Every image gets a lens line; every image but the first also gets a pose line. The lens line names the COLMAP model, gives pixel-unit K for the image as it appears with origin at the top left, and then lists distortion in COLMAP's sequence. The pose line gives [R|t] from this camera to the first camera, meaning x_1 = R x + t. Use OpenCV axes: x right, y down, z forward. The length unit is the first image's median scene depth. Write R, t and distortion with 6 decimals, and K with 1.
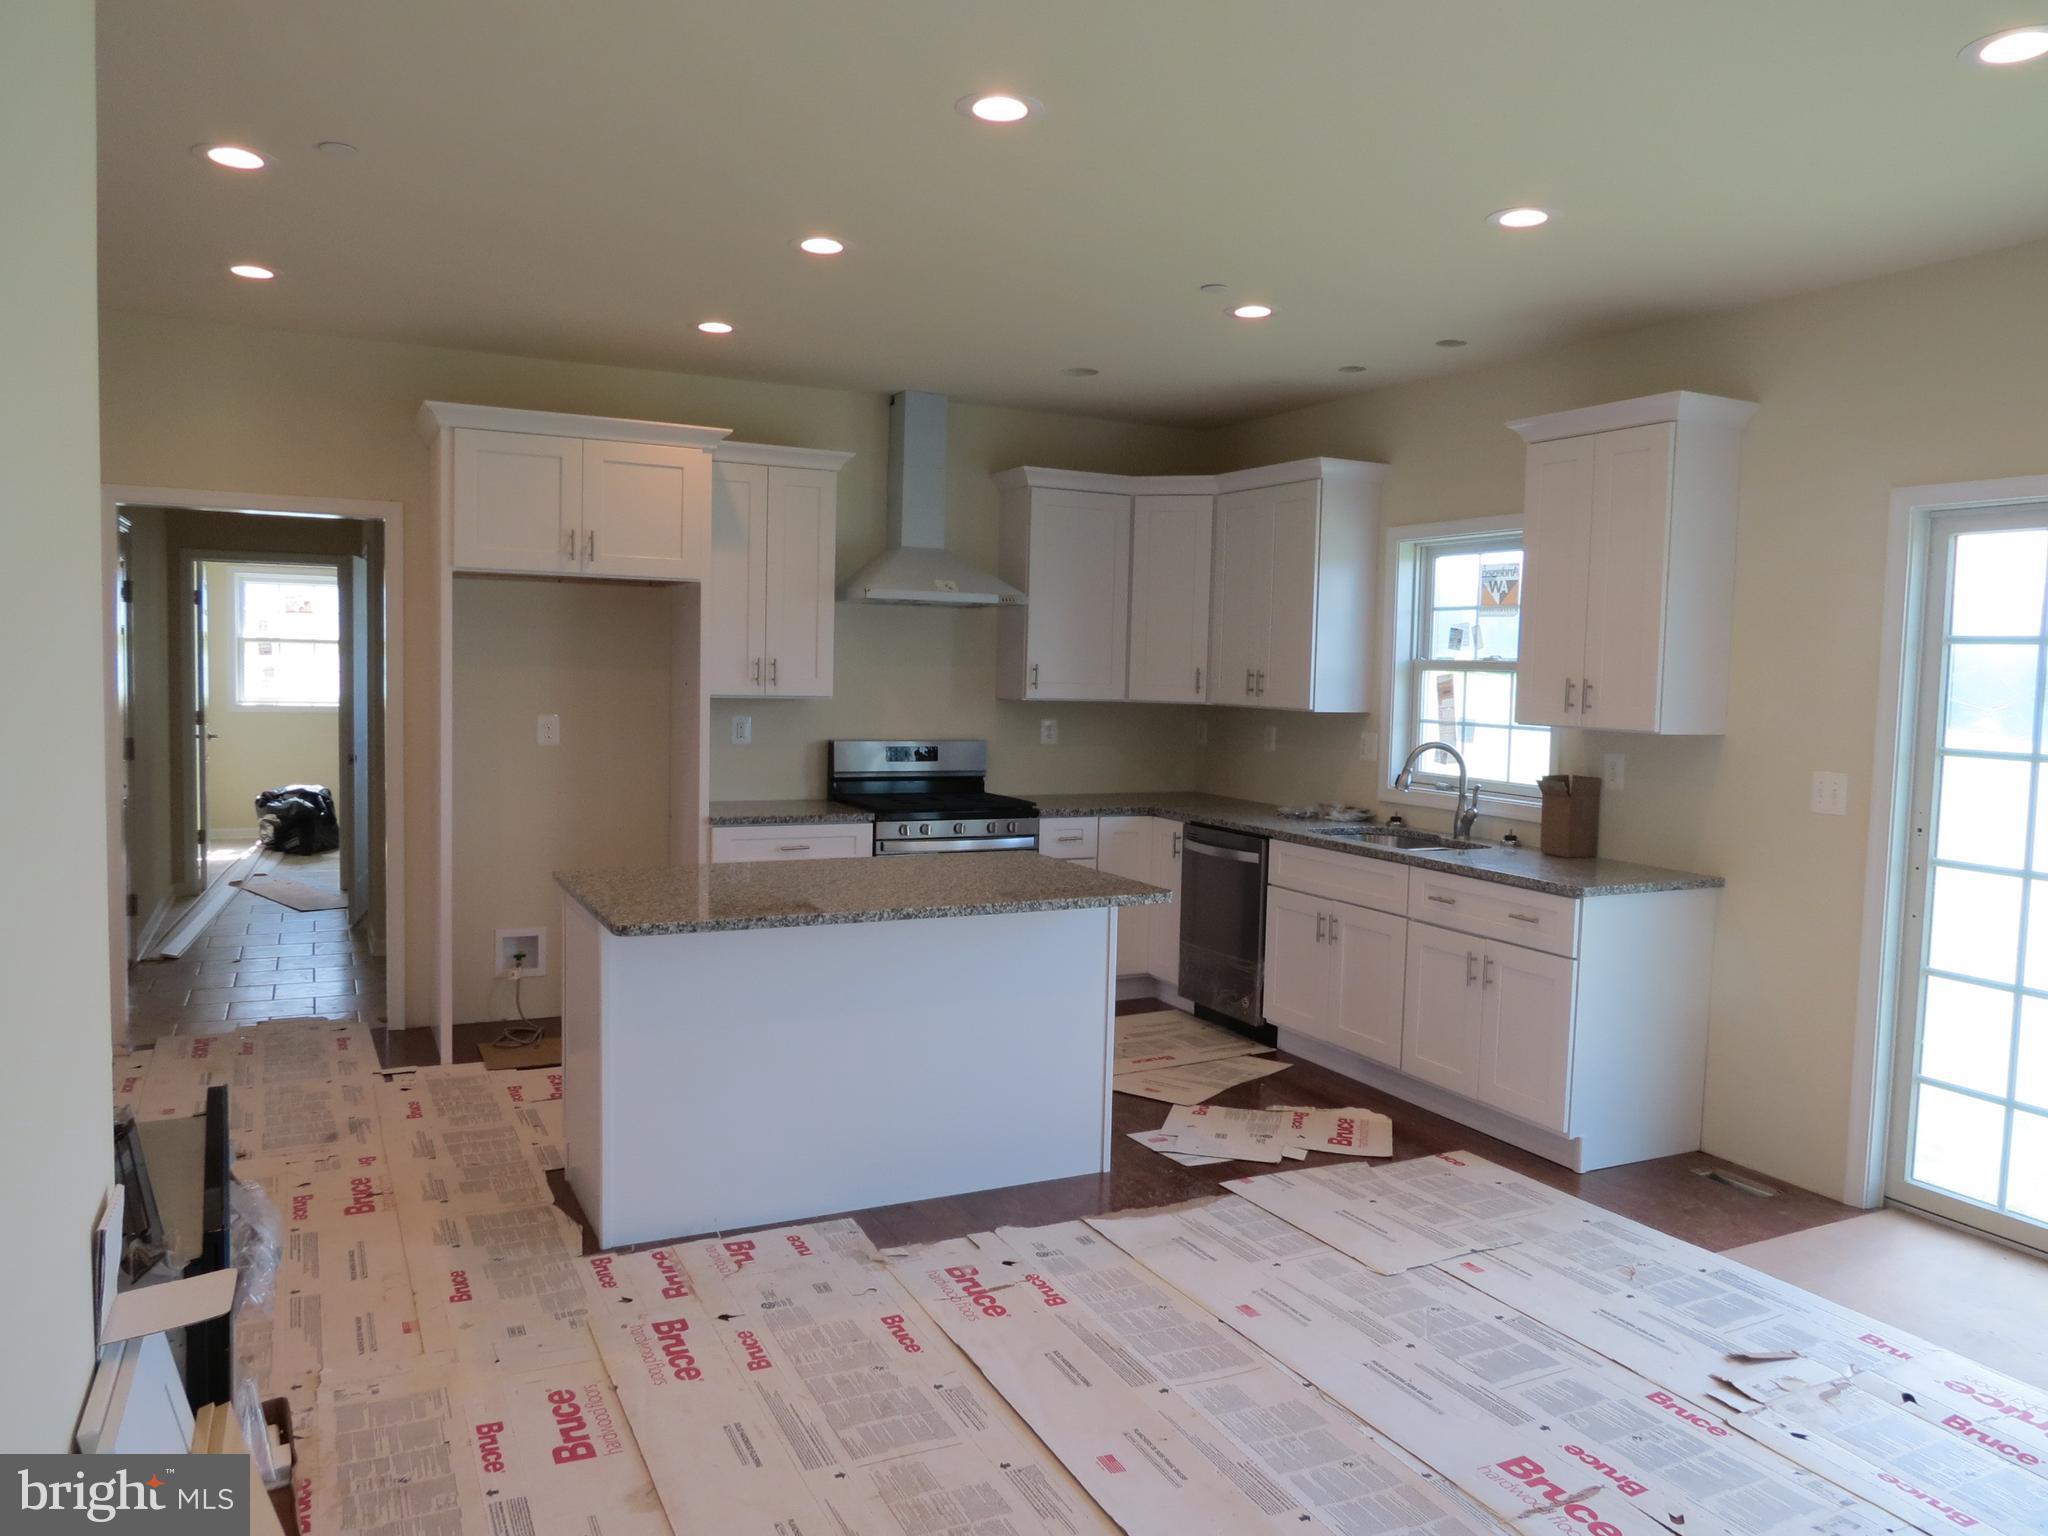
lens RADIAL K [[1480.2, 0, 1032.8], [0, 1480.2, 761.6], [0, 0, 1]] dist [-0.023727, 0.012049]
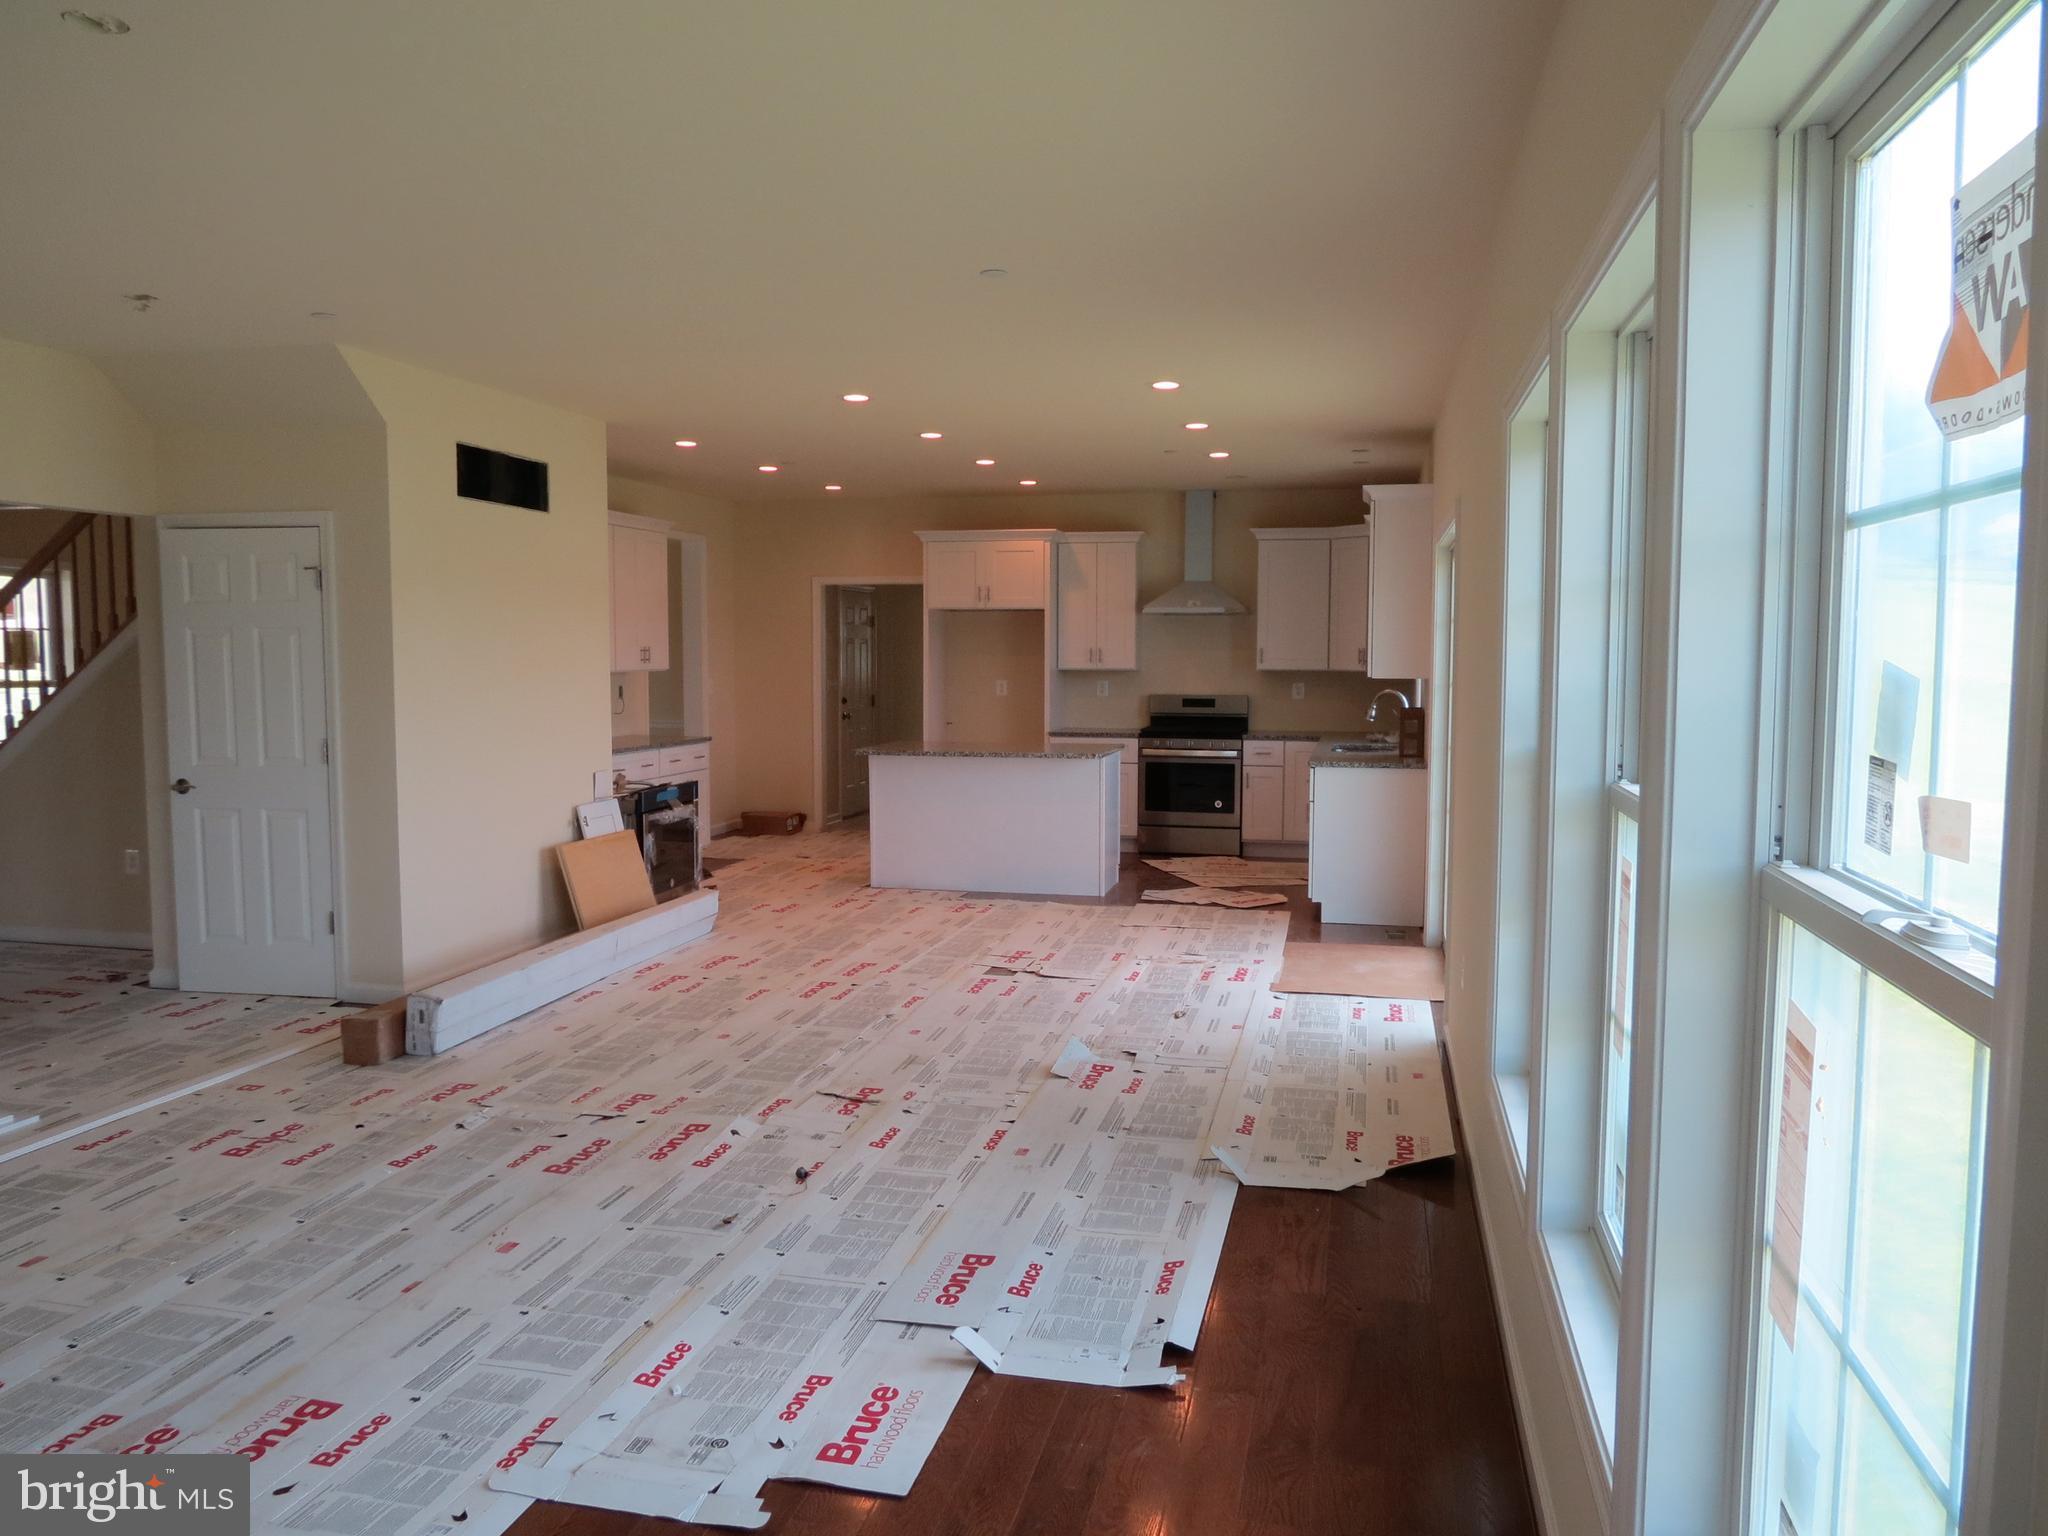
lens RADIAL K [[1480.2, 0, 1031.6], [0, 1480.2, 766.9], [0, 0, 1]] dist [-0.023727, 0.012049]
pose [[0.761773, 0.029723, -0.647162, 1.253237], [-0.026924, 0.999536, 0.014215, 0.070481], [0.647285, 0.006596, 0.762220, -0.588598]]
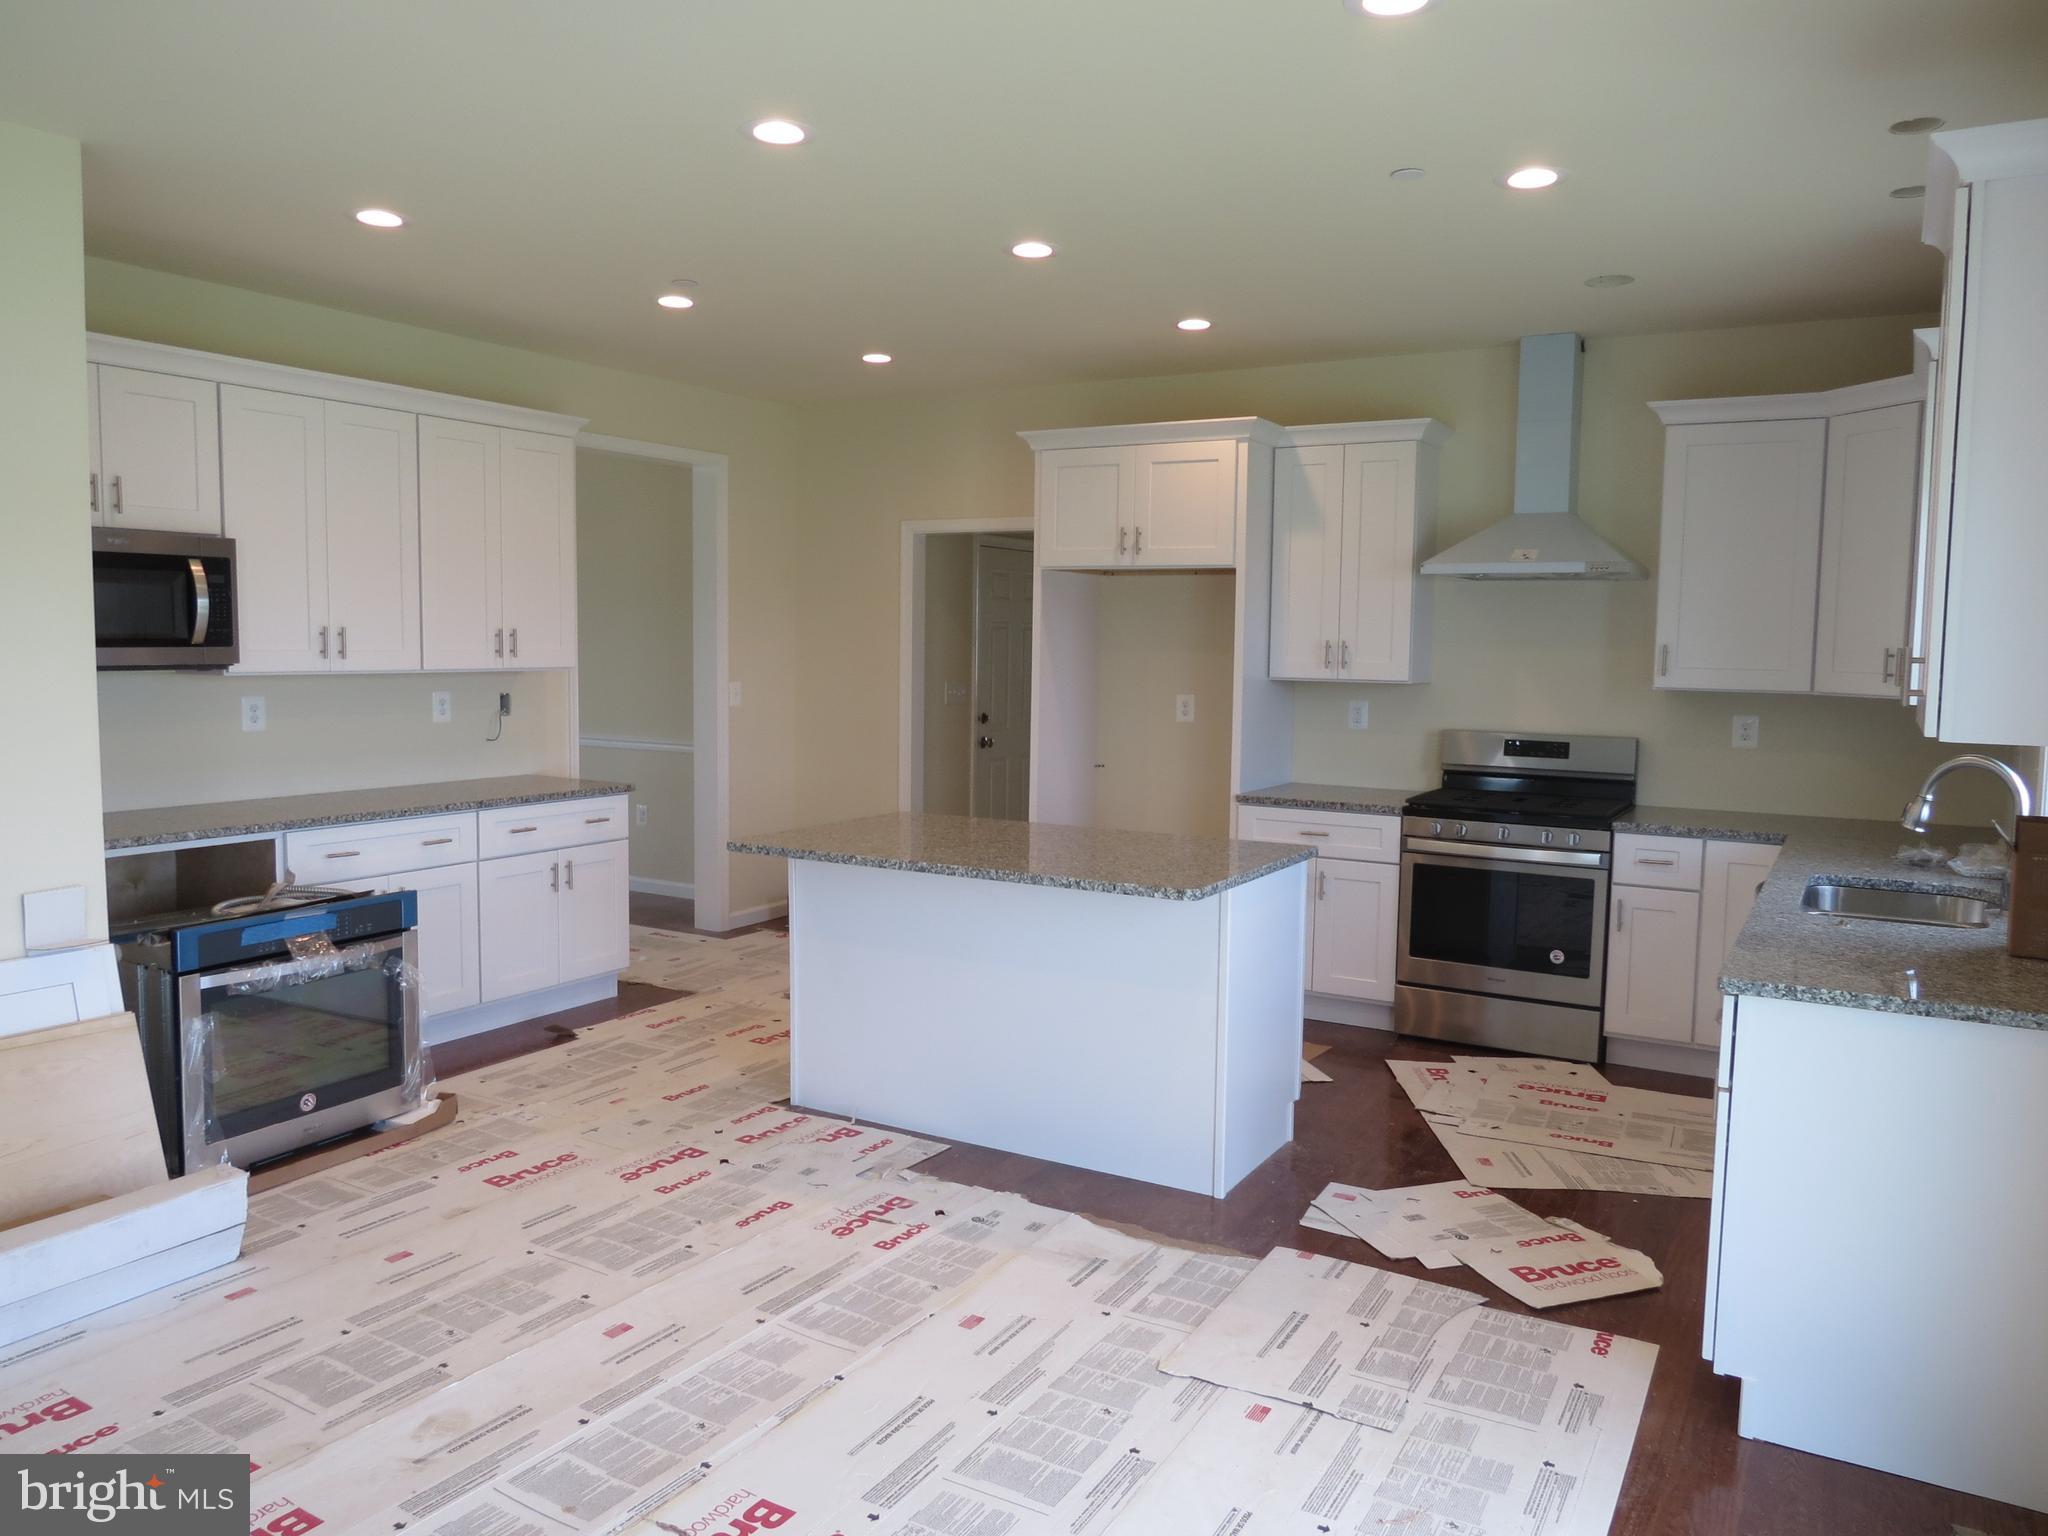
lens RADIAL K [[1480.2, 0, 1027.5], [0, 1480.2, 768.9], [0, 0, 1]] dist [-0.023727, 0.012049]
pose [[0.533301, 0.056894, -0.844010, 0.719490], [-0.056080, 0.997919, 0.031834, -0.006479], [0.844065, 0.030355, 0.535382, 0.400781]]
